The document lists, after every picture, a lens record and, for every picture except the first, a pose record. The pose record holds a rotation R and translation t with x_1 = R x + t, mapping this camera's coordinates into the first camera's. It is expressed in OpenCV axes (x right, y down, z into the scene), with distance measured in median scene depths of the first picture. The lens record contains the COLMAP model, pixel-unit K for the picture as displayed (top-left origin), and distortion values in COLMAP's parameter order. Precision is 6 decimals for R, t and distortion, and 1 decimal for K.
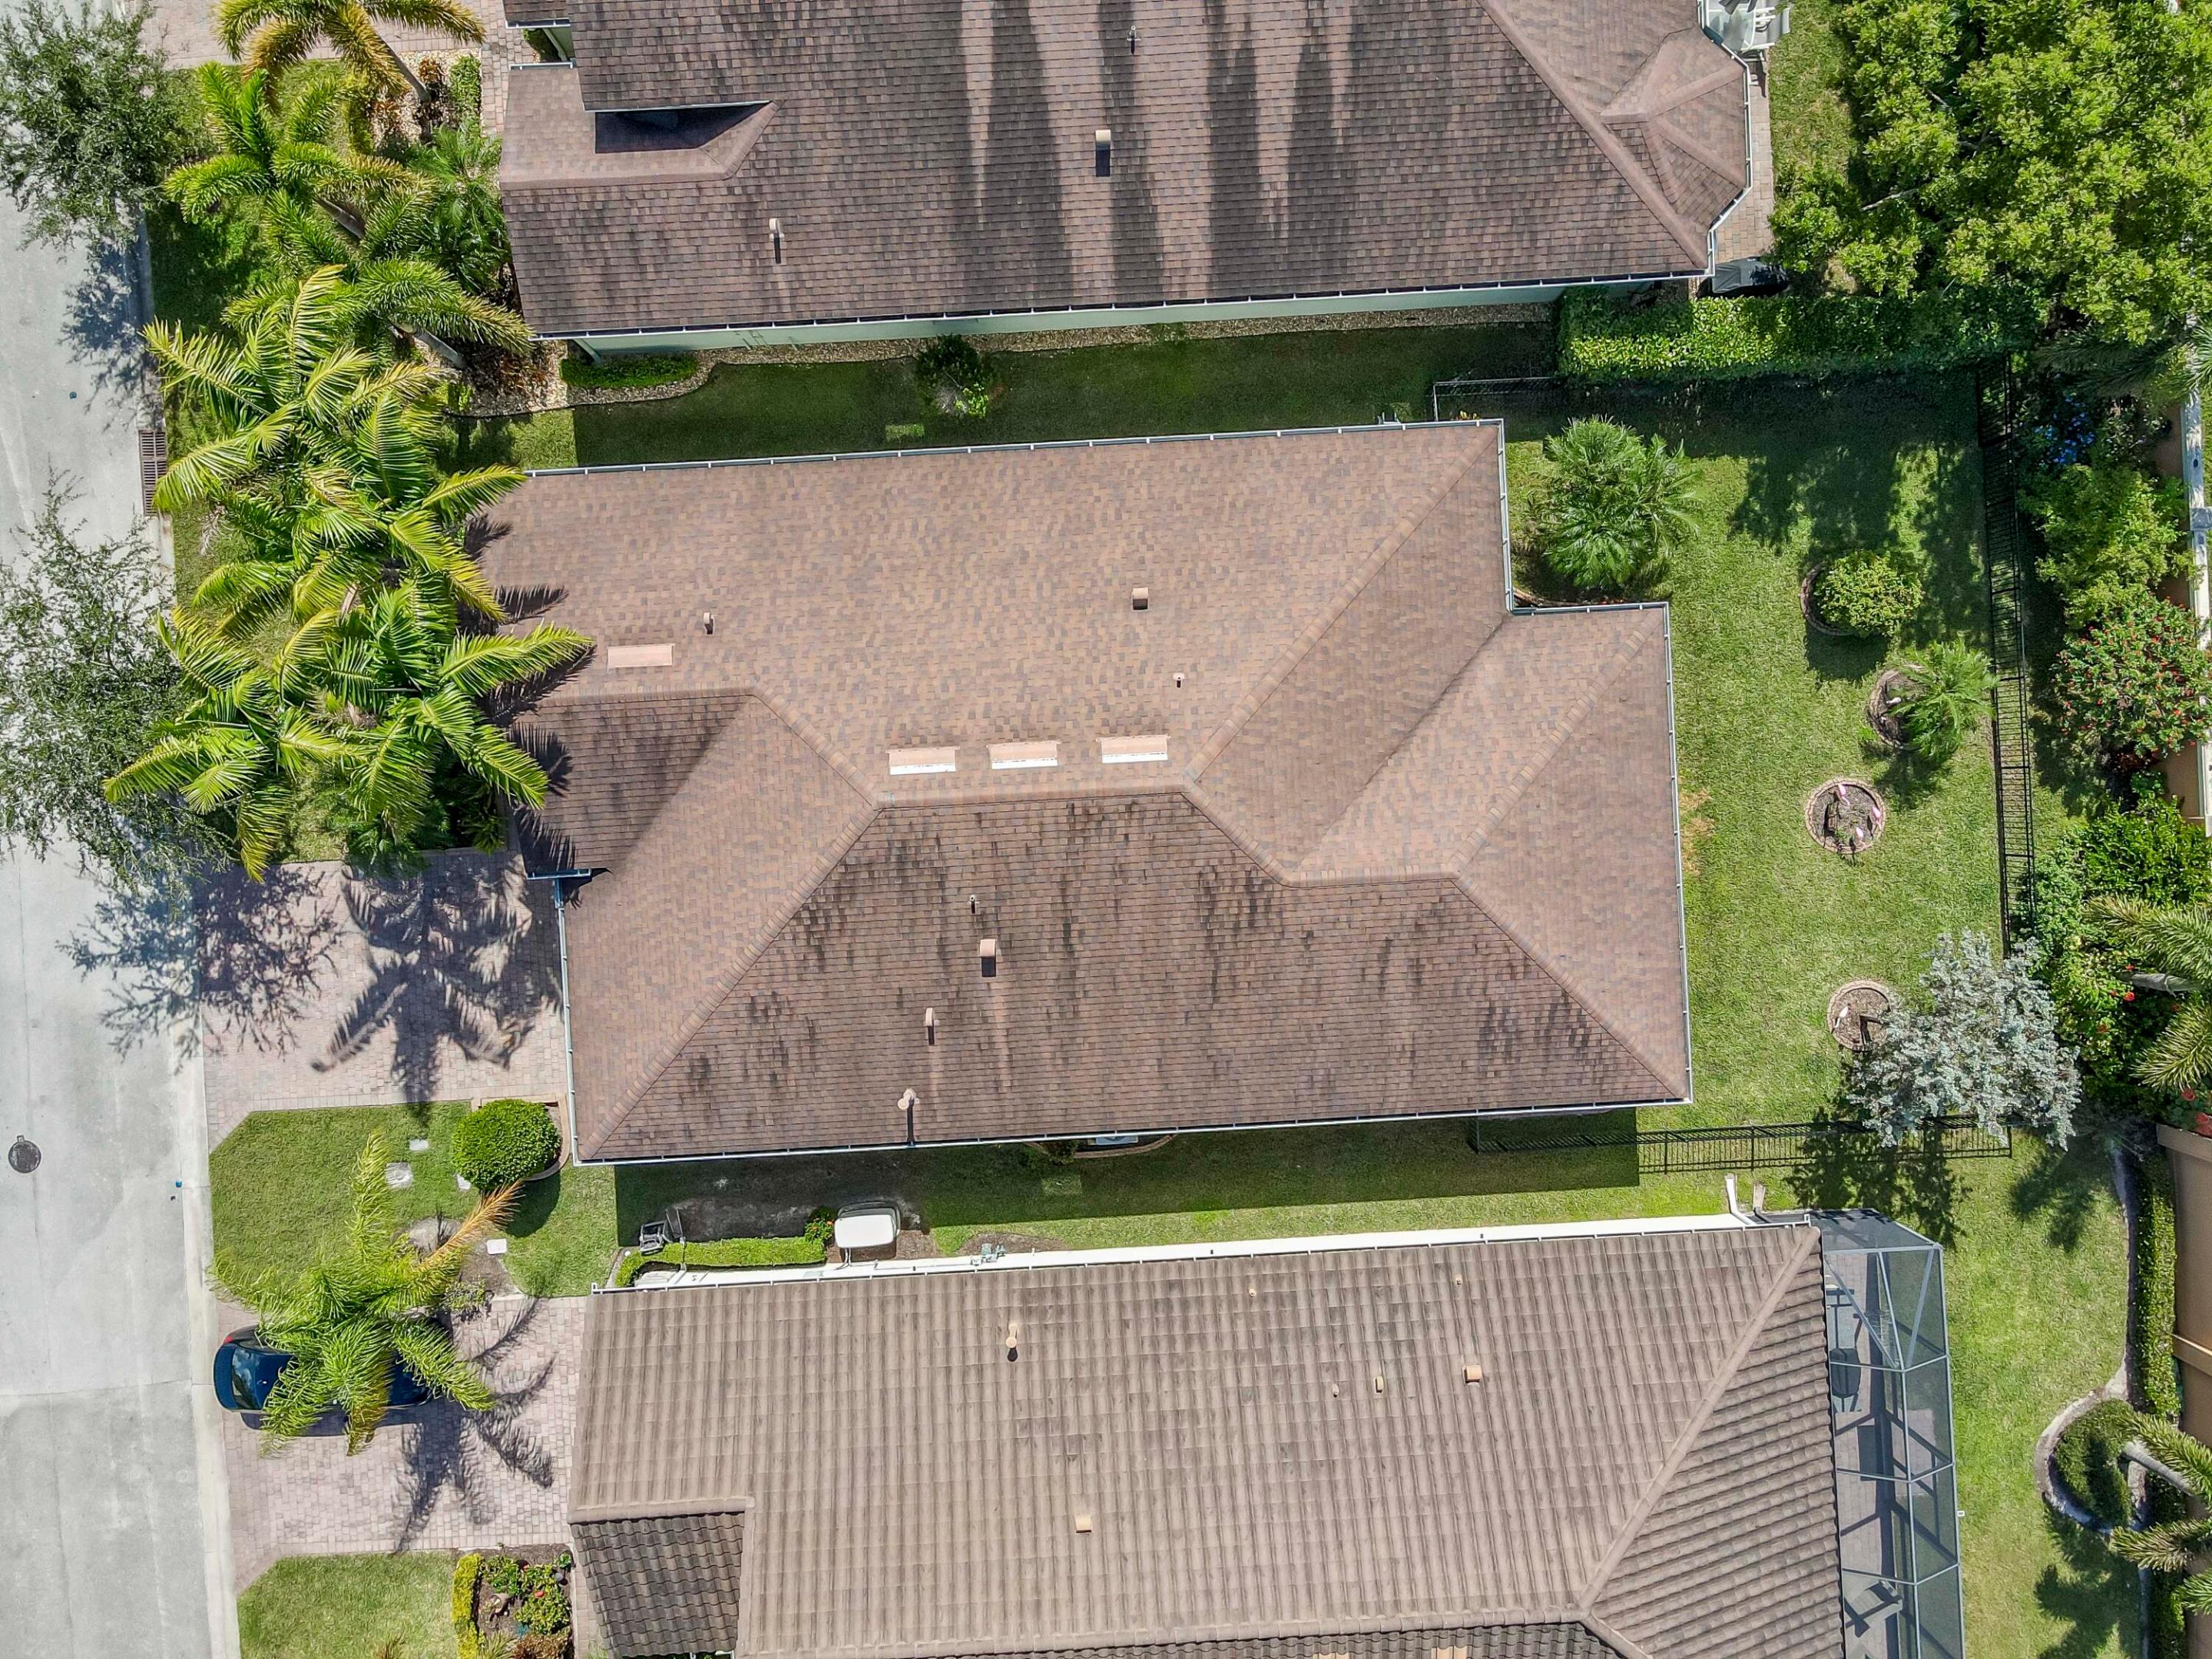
lens RADIAL K [[1633.7, 0, 1105.2], [0, 1633.7, 823.5], [0, 0, 1]] dist [-0.004987, 0.032720]
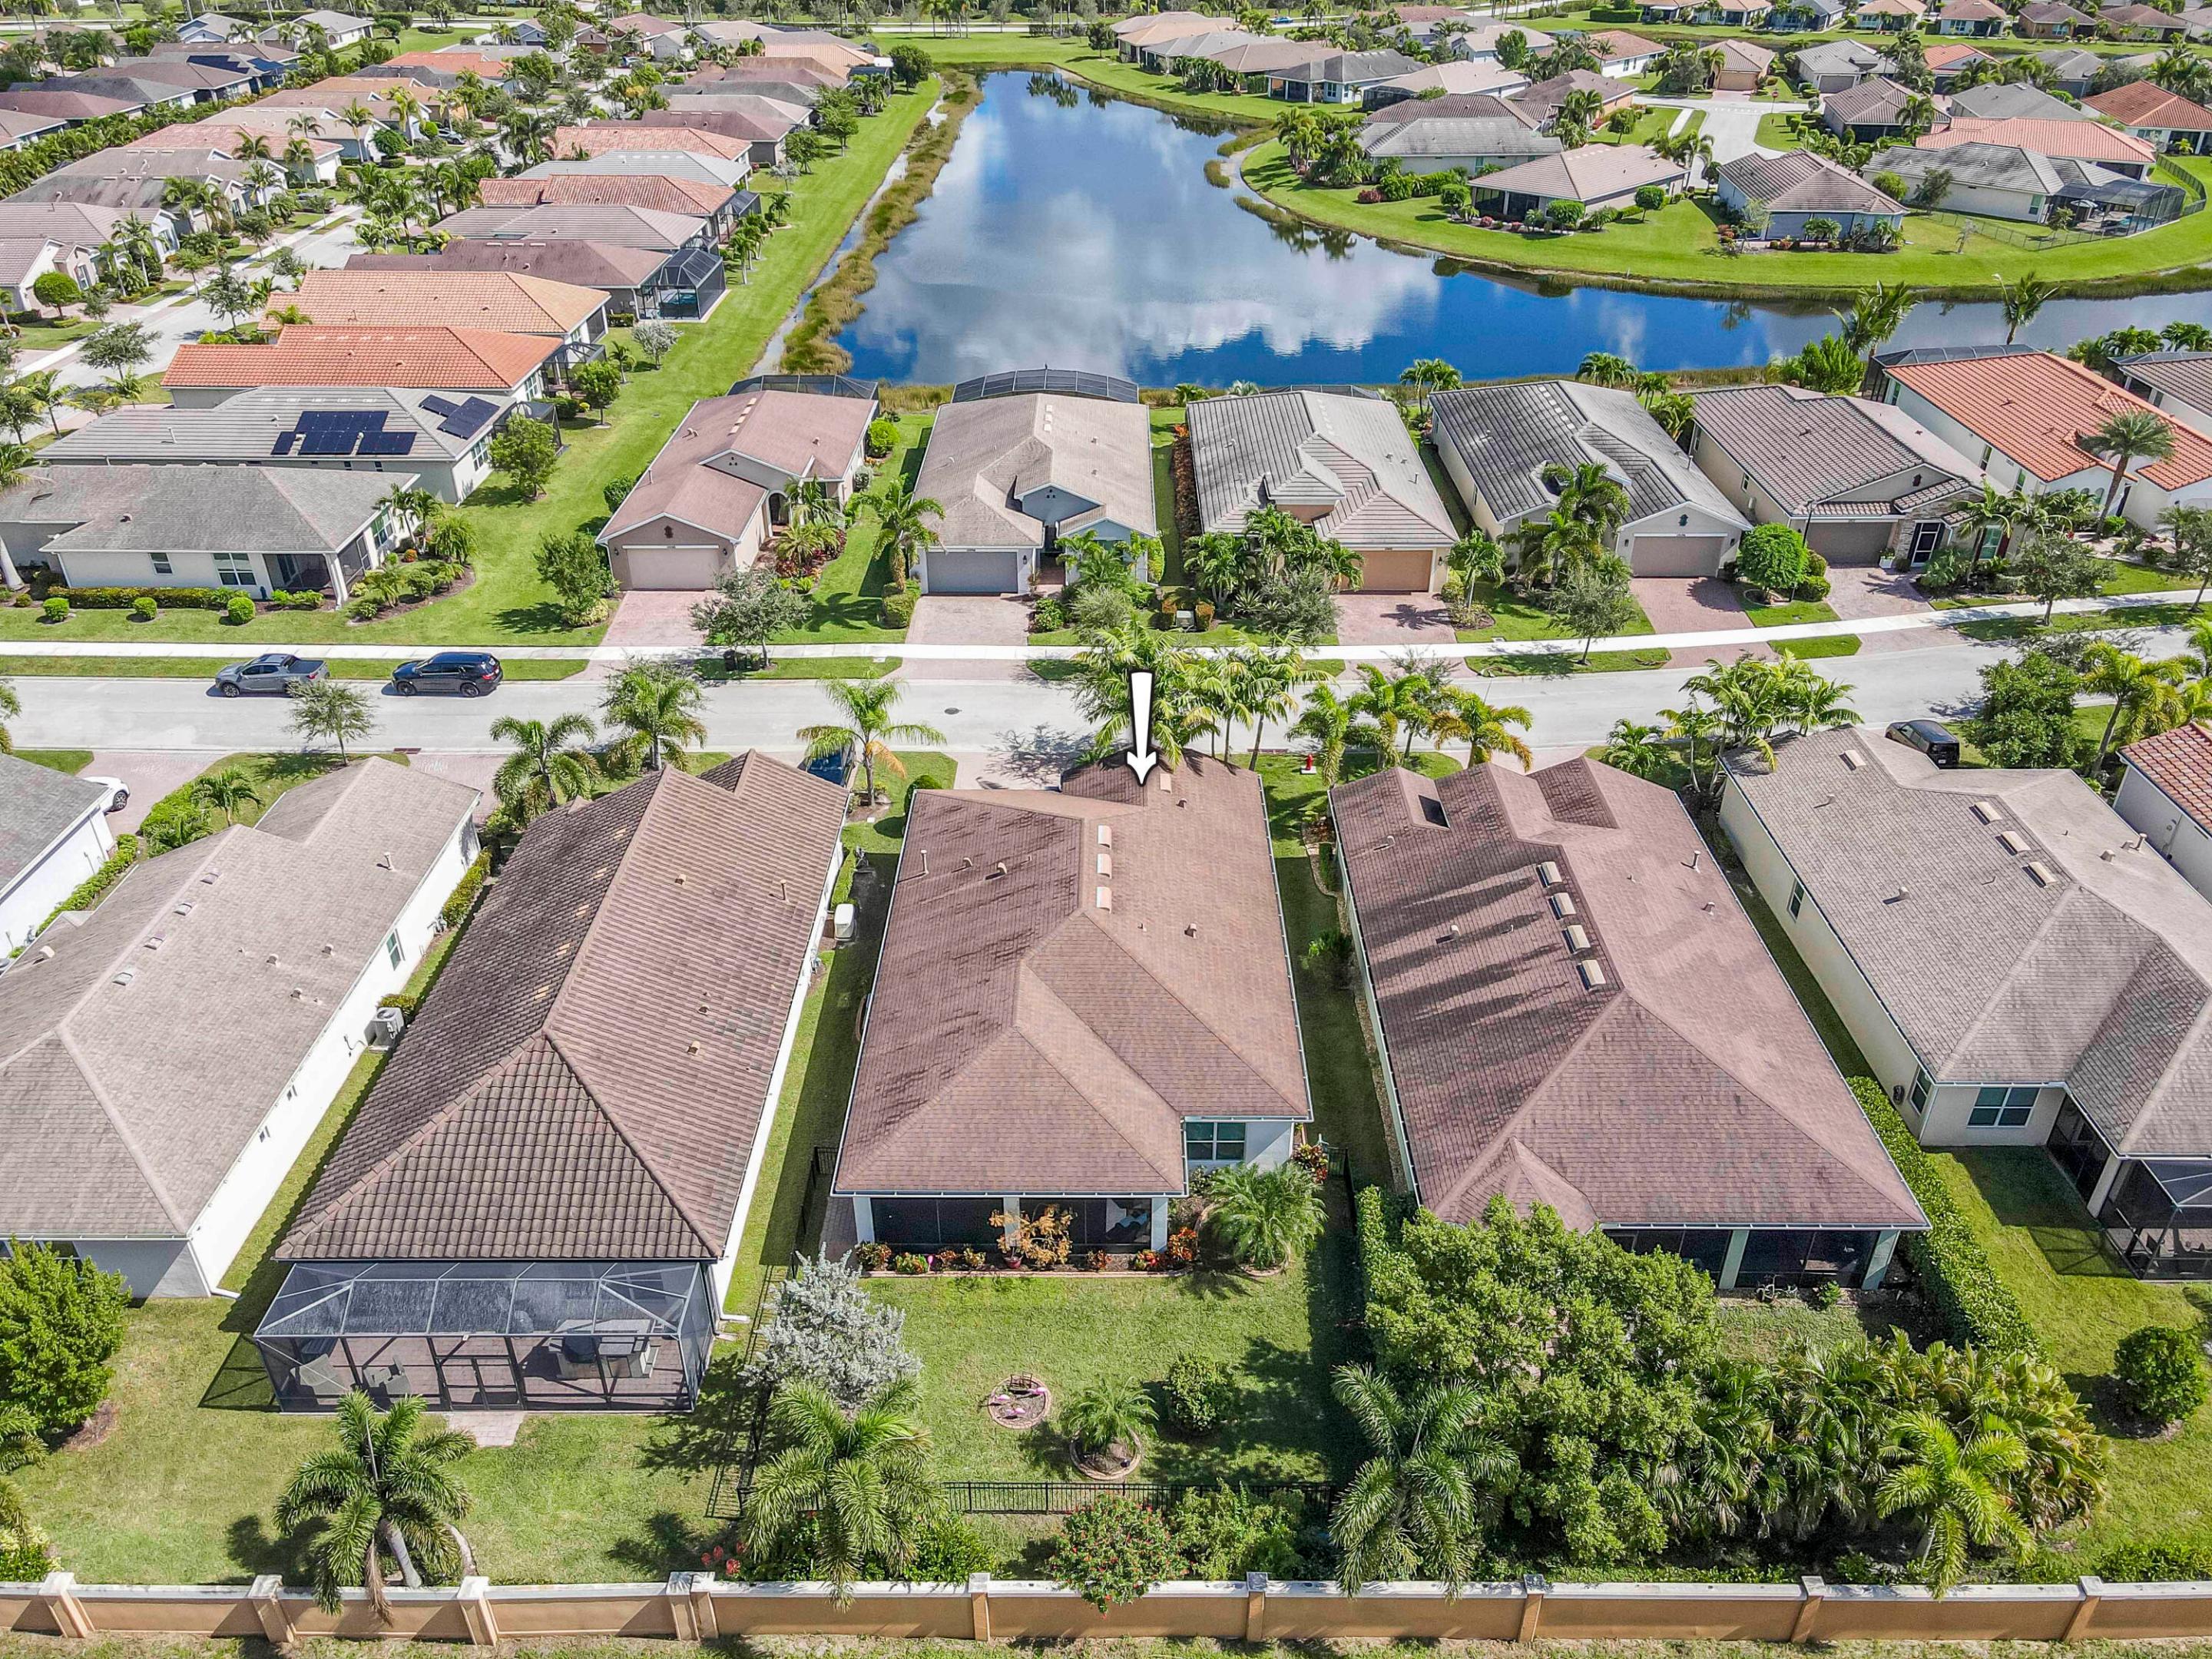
lens RADIAL K [[1633.7, 0, 1123.2], [0, 1633.7, 835.0], [0, 0, 1]] dist [-0.004987, 0.032720]
pose [[-0.050937, 0.518823, -0.853363, 1.286187], [-0.998417, -0.046868, 0.031101, -0.100678], [-0.023860, 0.853596, 0.520389, 0.003982]]
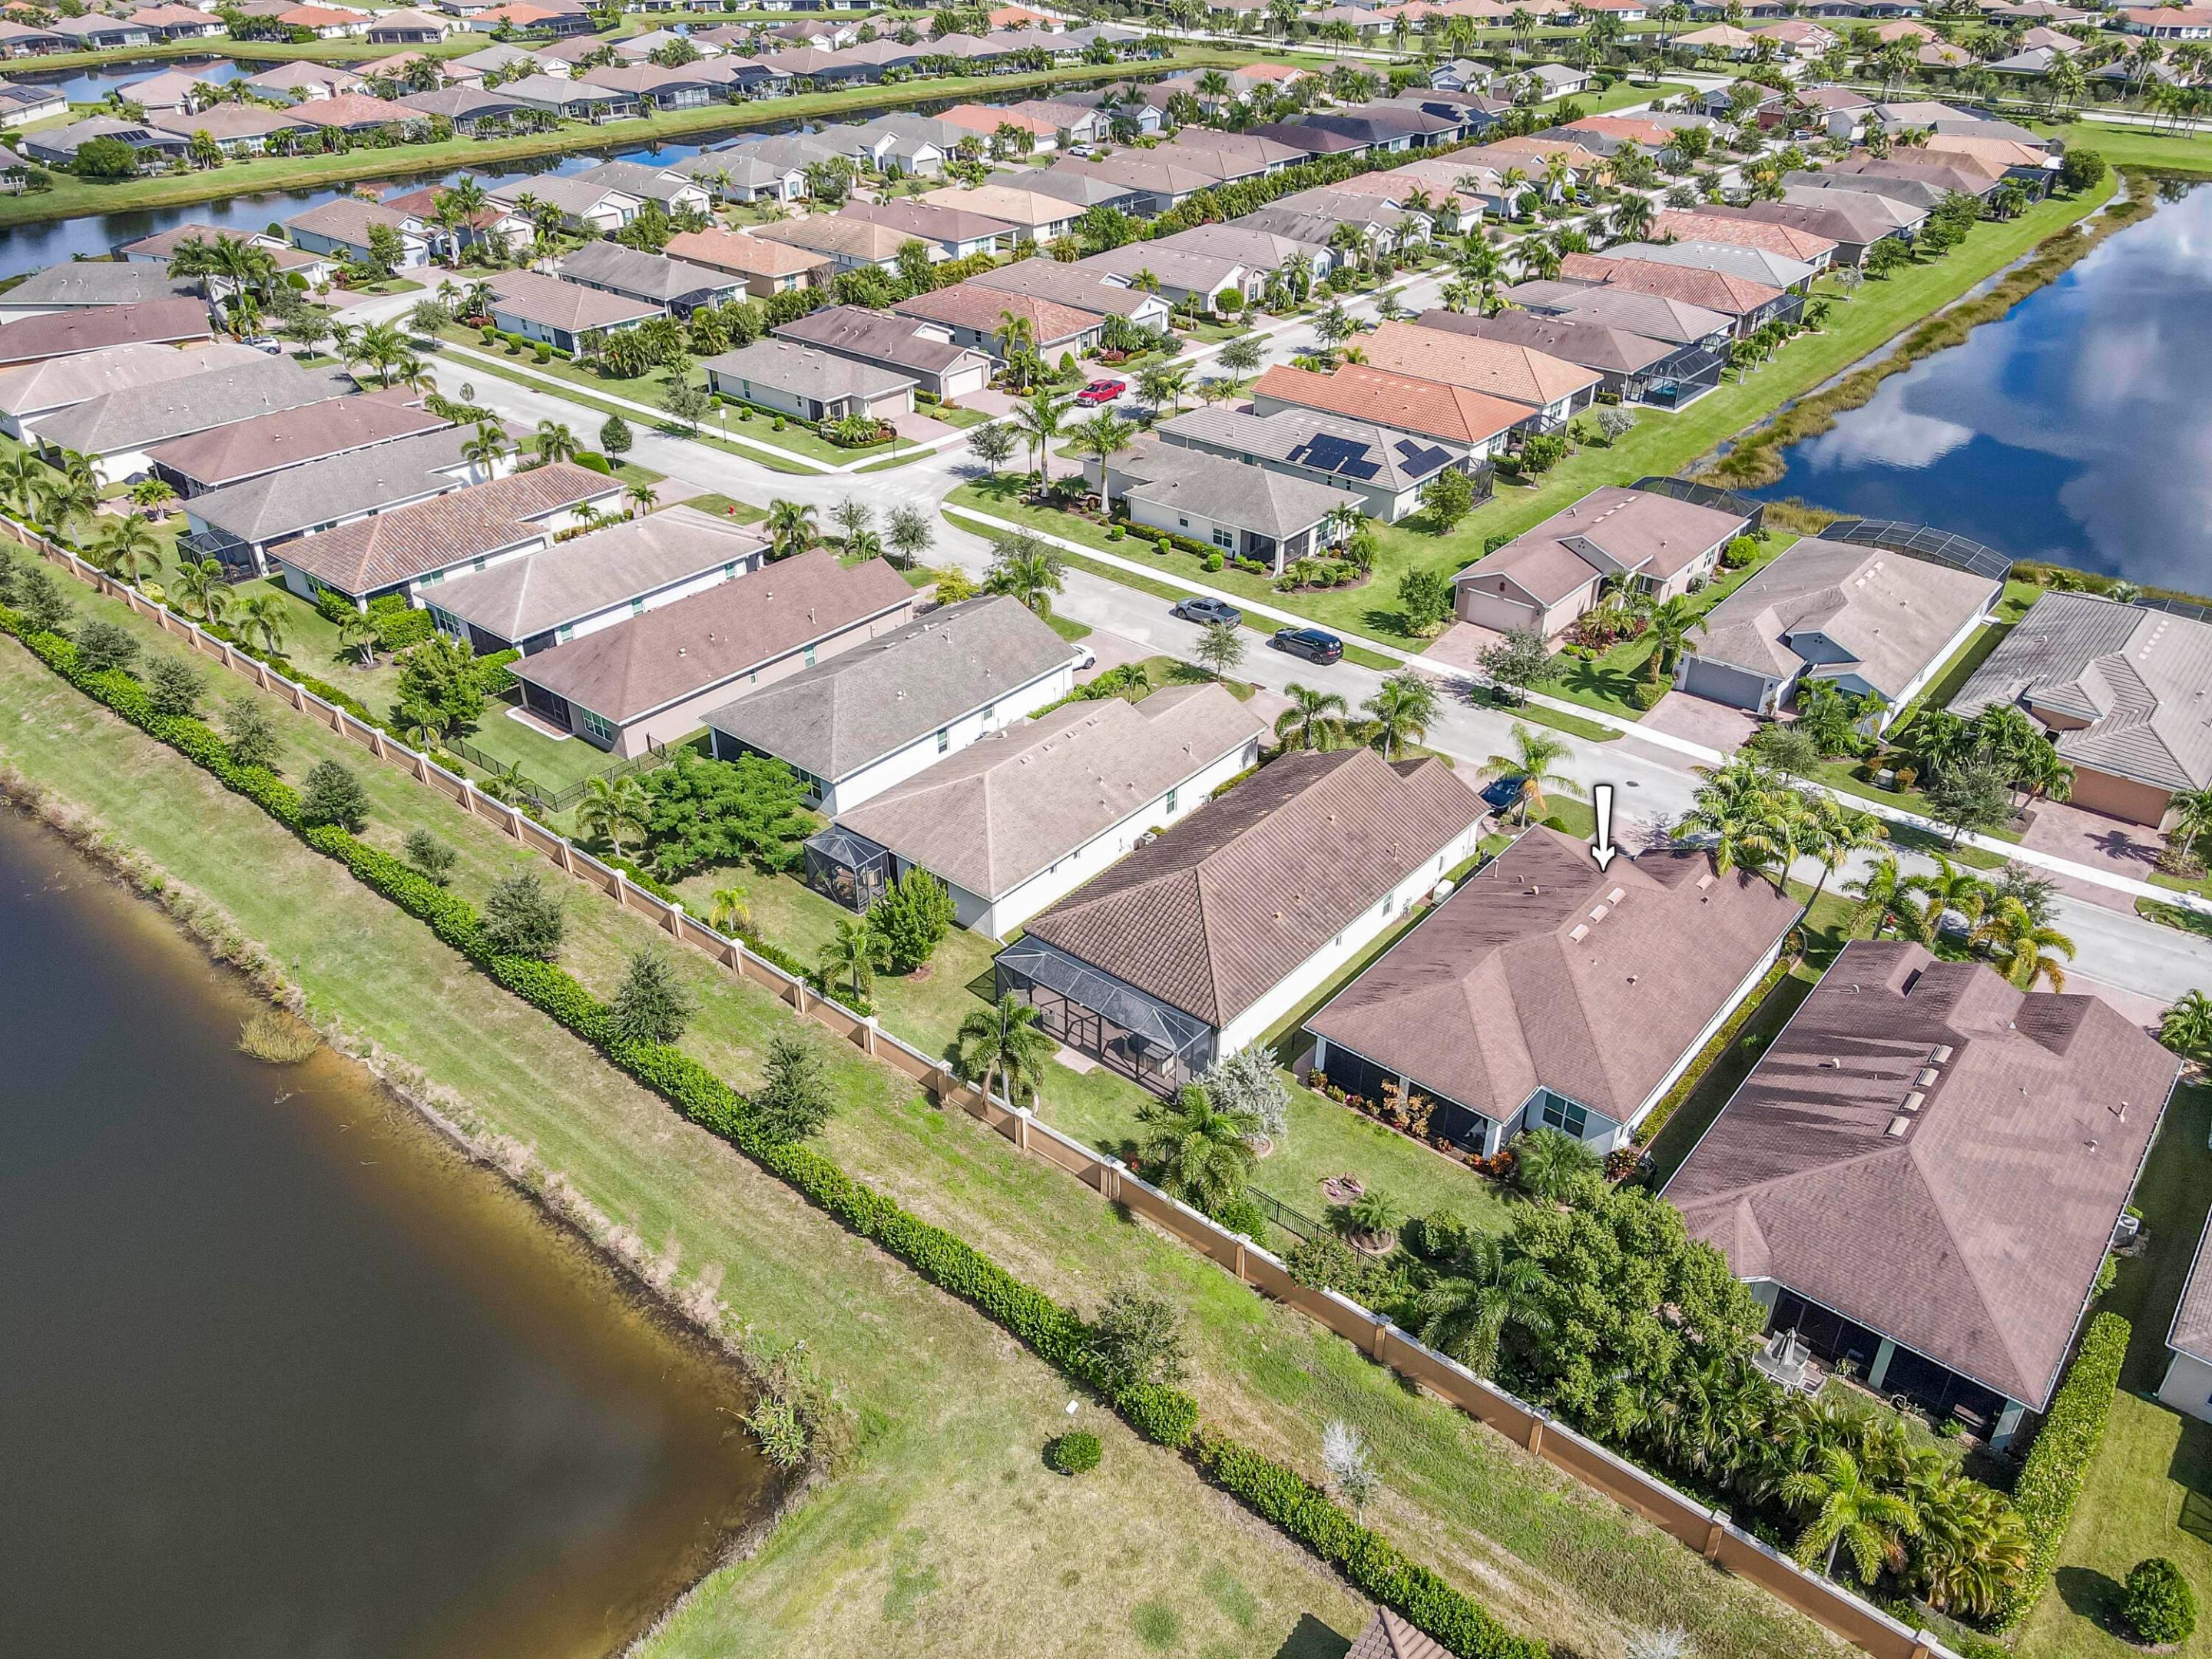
lens RADIAL K [[1633.7, 0, 1097.0], [0, 1633.7, 836.9], [0, 0, 1]] dist [-0.004987, 0.032720]
pose [[-0.679884, 0.378465, -0.628109, 1.711467], [-0.732871, -0.380611, 0.563946, -0.721269], [-0.025632, 0.843741, 0.536138, -0.365386]]
